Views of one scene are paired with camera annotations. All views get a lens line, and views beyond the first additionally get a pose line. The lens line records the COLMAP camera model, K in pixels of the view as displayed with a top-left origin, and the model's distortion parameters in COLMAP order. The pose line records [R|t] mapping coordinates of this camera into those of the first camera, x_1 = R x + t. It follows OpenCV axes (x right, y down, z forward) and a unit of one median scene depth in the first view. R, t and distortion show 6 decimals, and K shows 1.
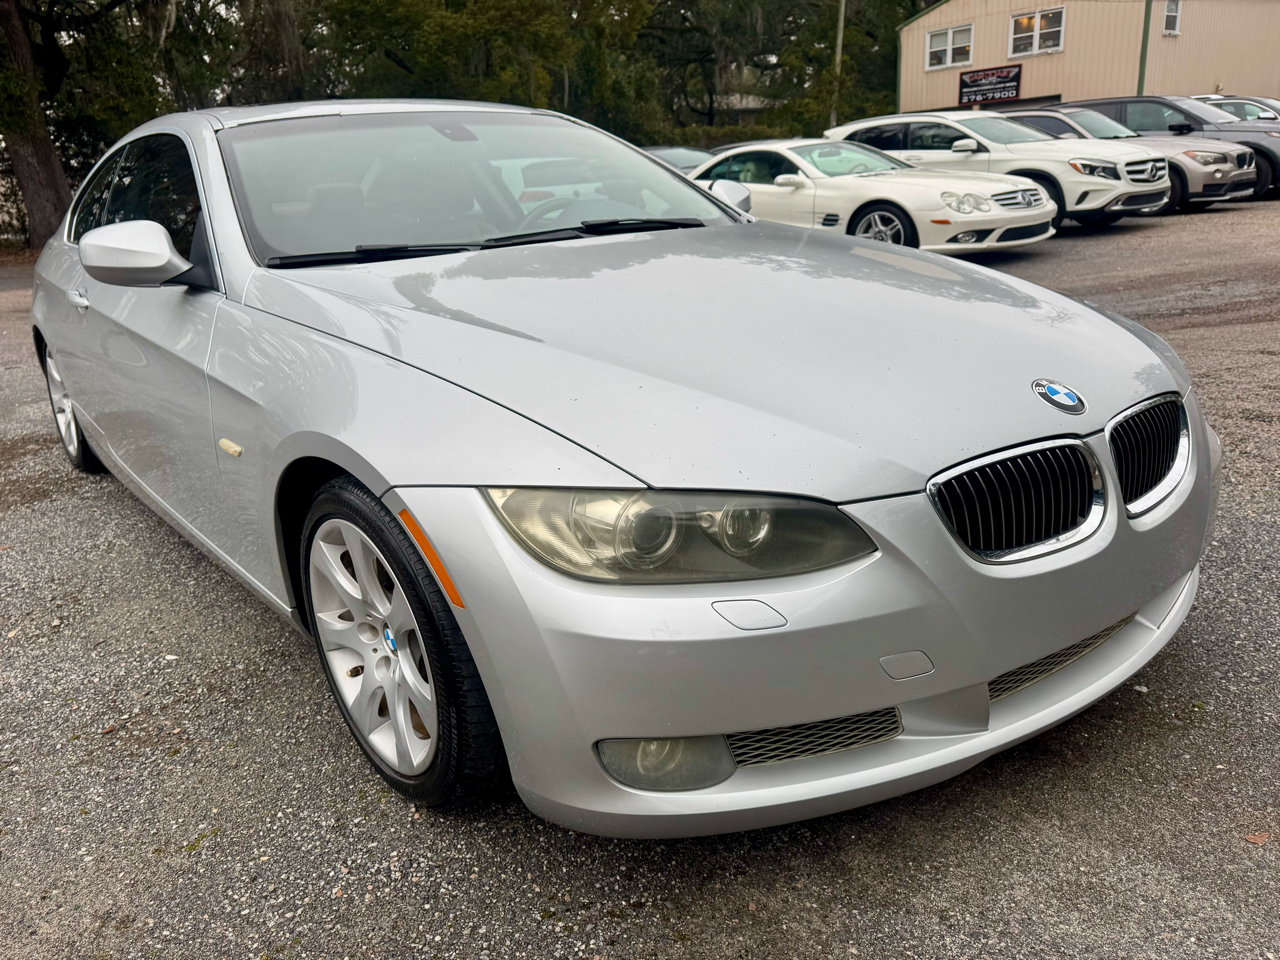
lens RADIAL K [[886.8, 0, 712.3], [0, 886.8, 522.4], [0, 0, 1]] dist [0.001834, 0.000753]
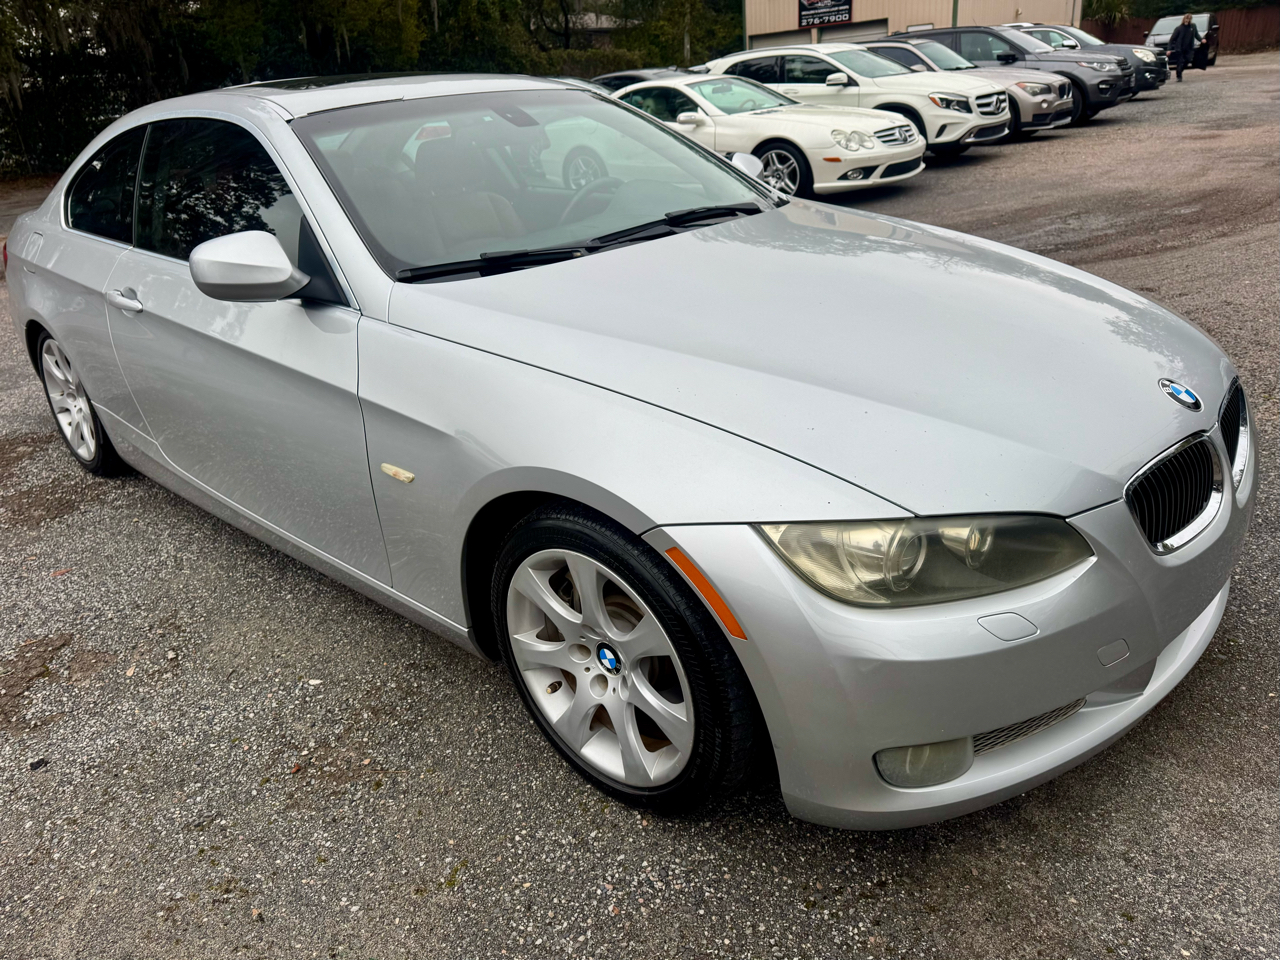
lens RADIAL K [[874.6, 0, 640.0], [0, 874.6, 480.0], [0, 0, 1]] dist [0.011633, -0.009882]
pose [[0.985915, -0.057111, 0.157195, -0.312874], [0.046862, 0.996574, 0.068149, -0.094736], [-0.160548, -0.059823, 0.985213, 0.001754]]
